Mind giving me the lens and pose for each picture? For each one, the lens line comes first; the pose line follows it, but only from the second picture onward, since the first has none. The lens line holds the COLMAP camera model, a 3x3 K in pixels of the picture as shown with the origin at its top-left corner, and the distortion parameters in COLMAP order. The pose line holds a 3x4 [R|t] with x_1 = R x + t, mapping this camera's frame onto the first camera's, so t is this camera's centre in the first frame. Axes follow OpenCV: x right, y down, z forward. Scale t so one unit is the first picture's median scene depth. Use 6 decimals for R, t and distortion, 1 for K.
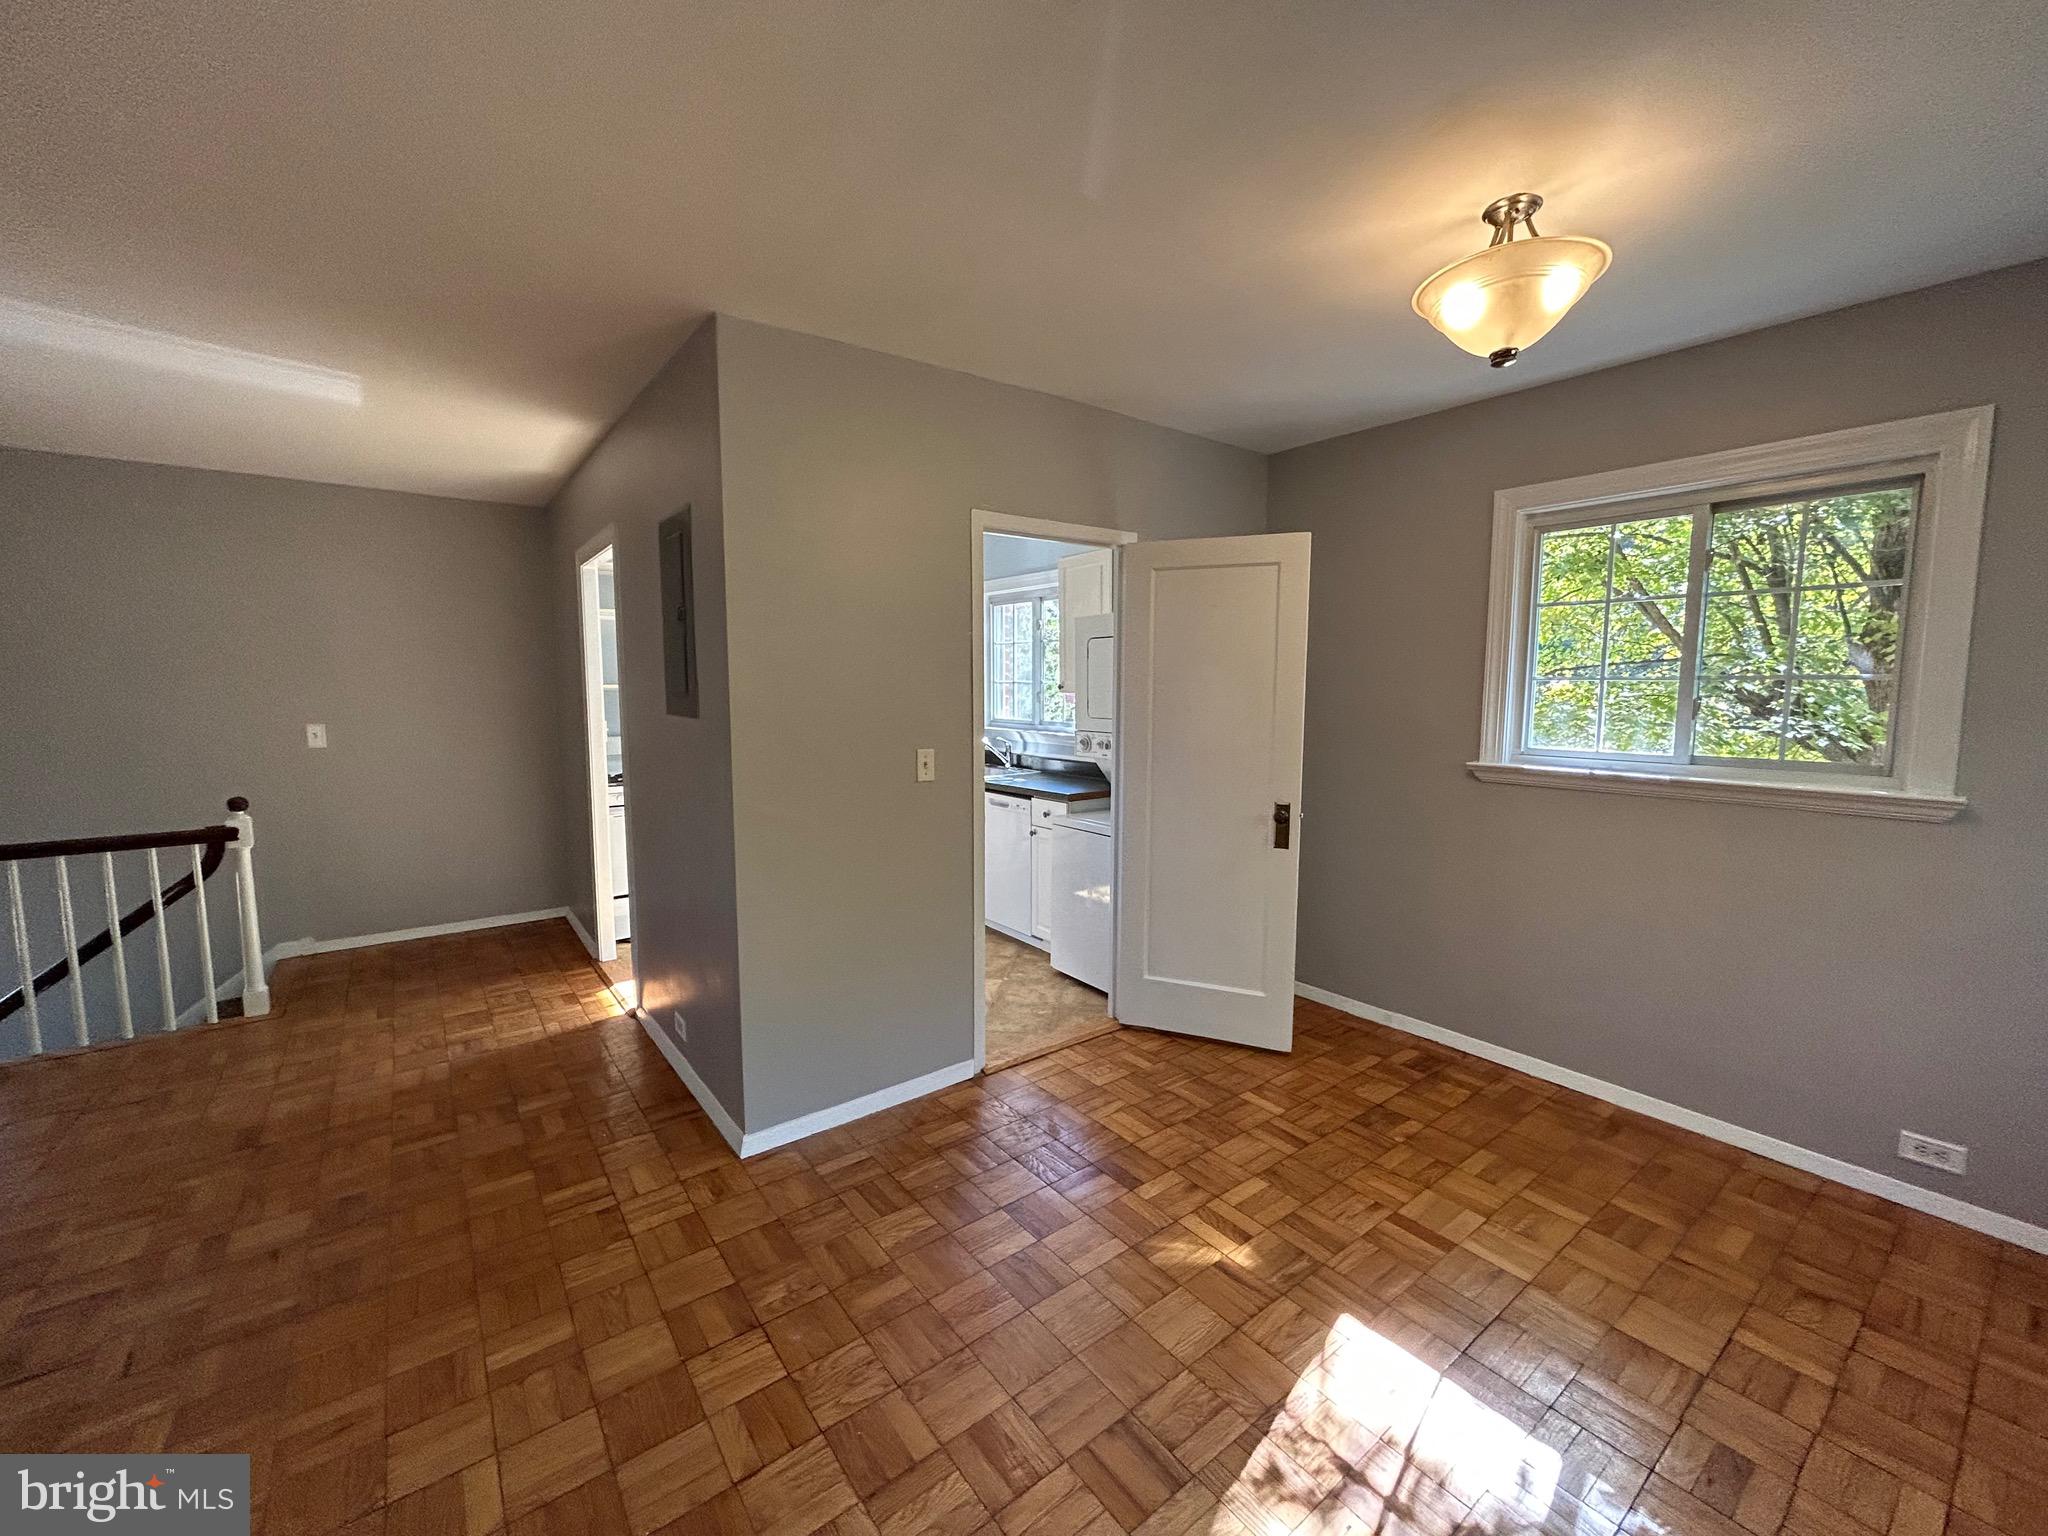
lens RADIAL K [[821.9, 0, 1016.7], [0, 821.9, 769.4], [0, 0, 1]] dist [-0.001566, 0.001328]
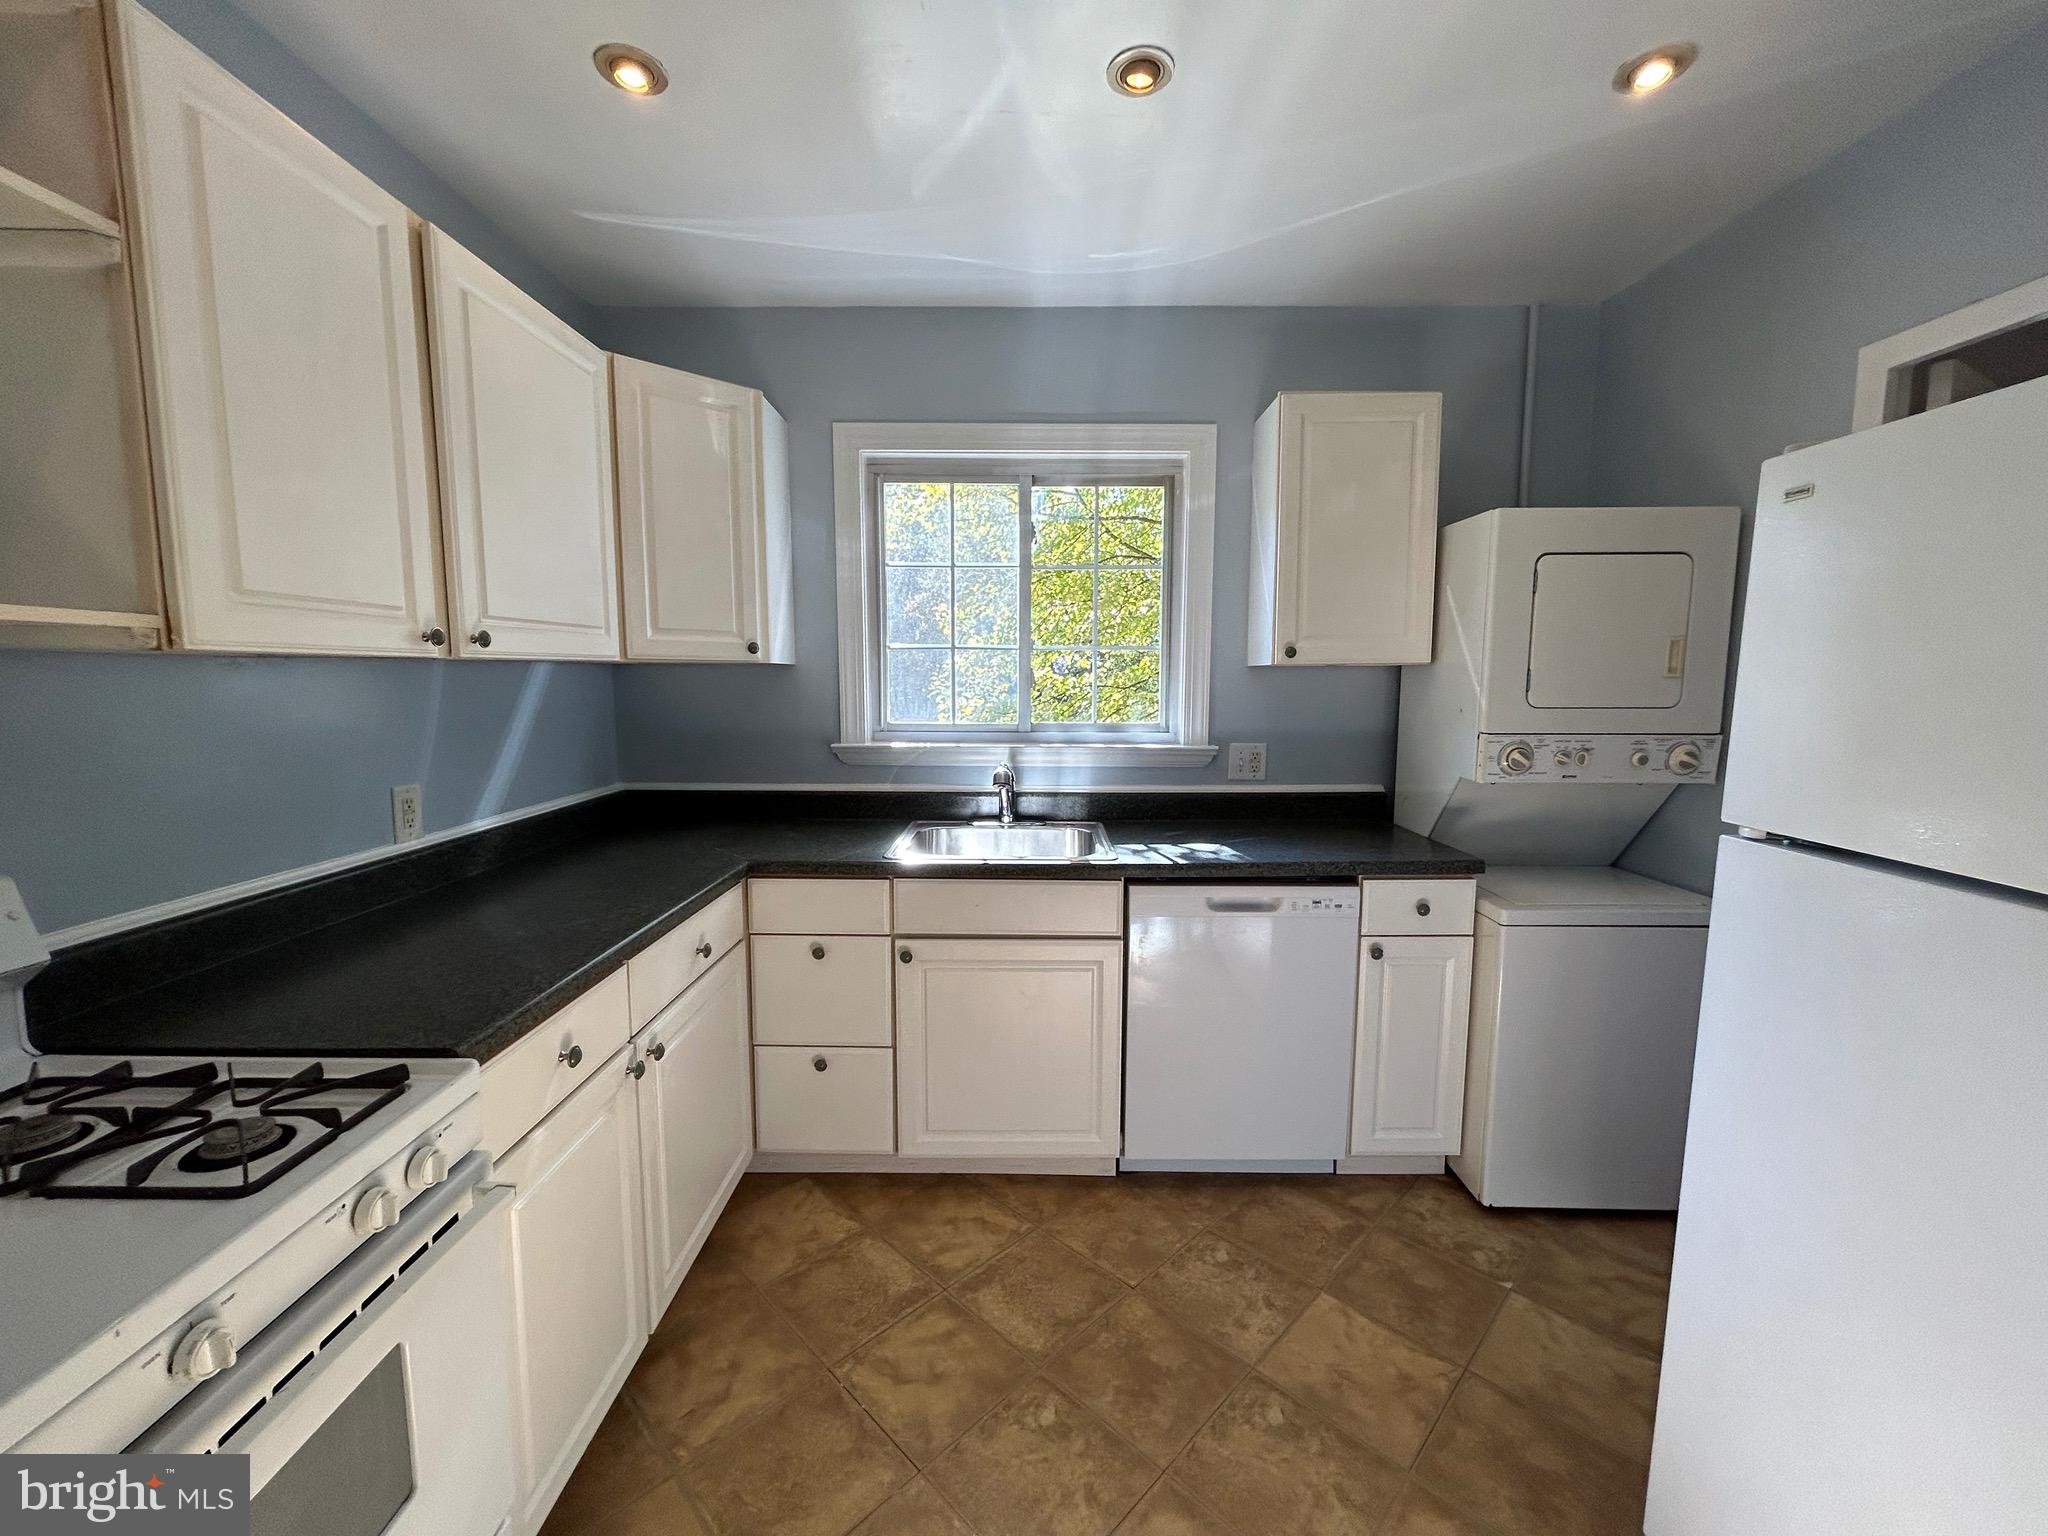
lens RADIAL K [[821.9, 0, 1027.3], [0, 821.9, 765.2], [0, 0, 1]] dist [-0.001566, 0.001328]
pose [[0.604325, -0.093130, 0.791277, -0.454385], [0.085041, 0.995011, 0.052160, -0.071322], [-0.792187, 0.035769, 0.609230, 0.824920]]
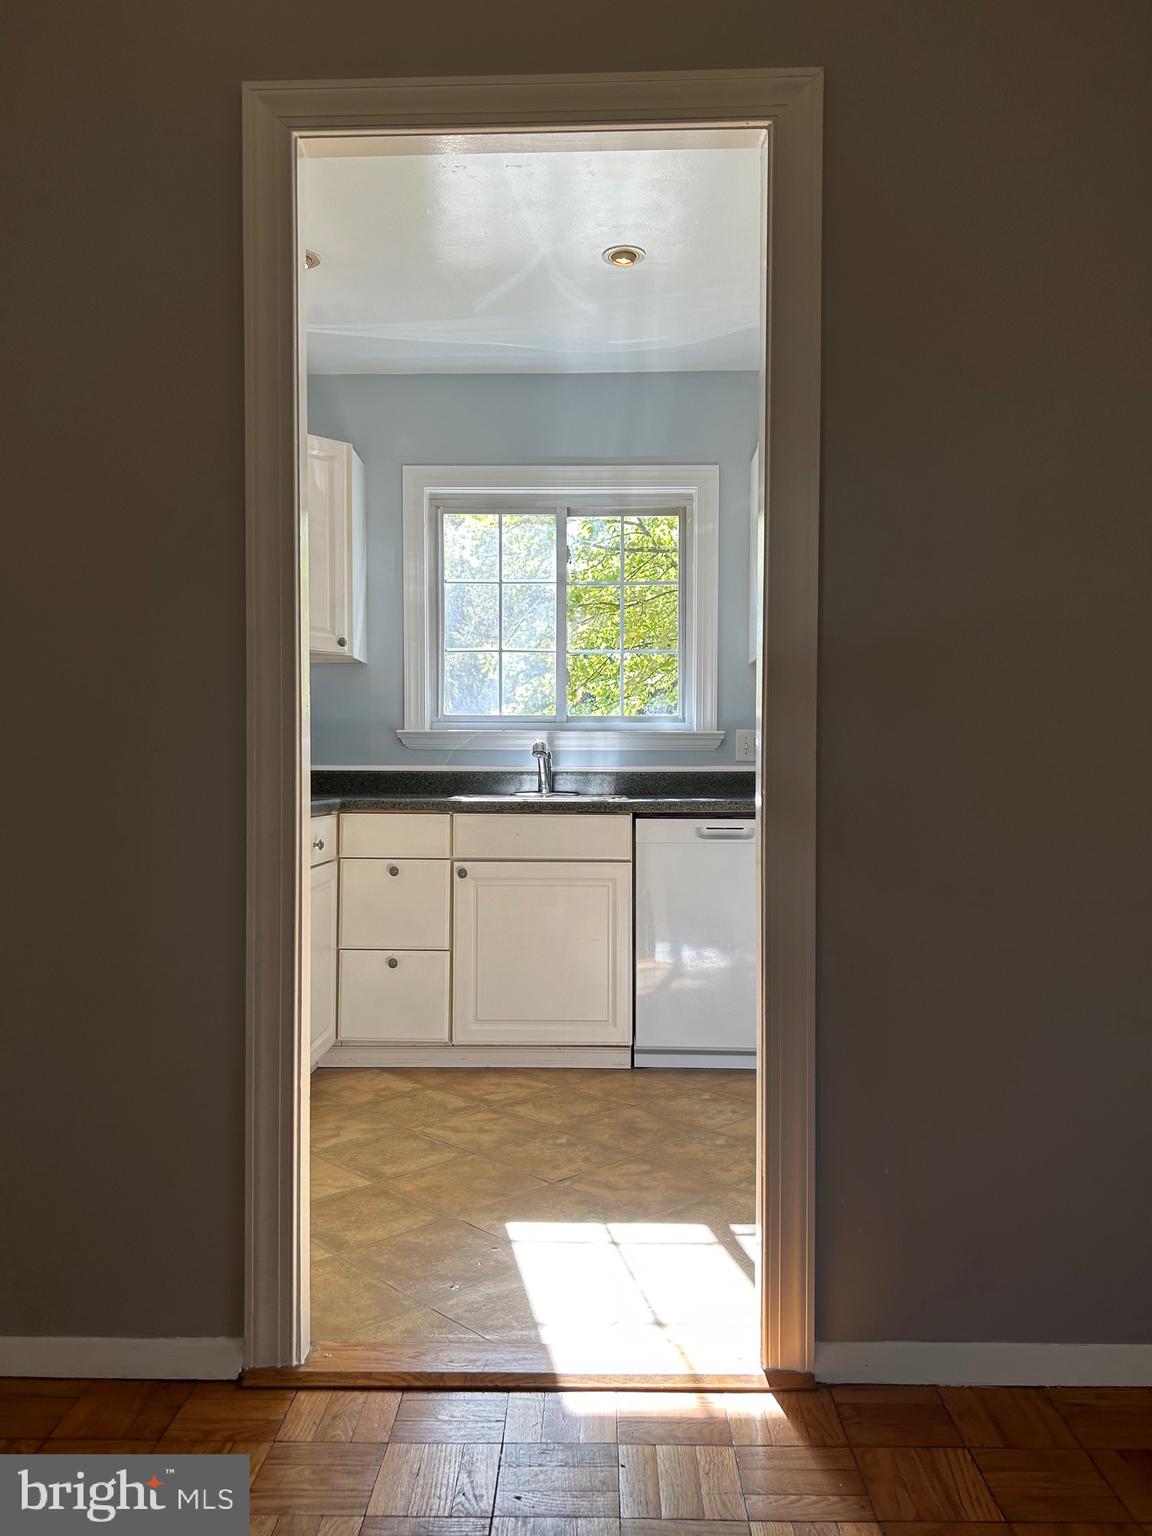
lens RADIAL K [[1152.9, 0, 569.0], [0, 1152.9, 780.3], [0, 0, 1]] dist [0.054486, -0.061804]
pose [[0.626031, -0.008856, 0.779748, -0.739177], [0.083418, 0.994958, -0.055673, 0.040271], [-0.775323, 0.099898, 0.623614, 0.579540]]
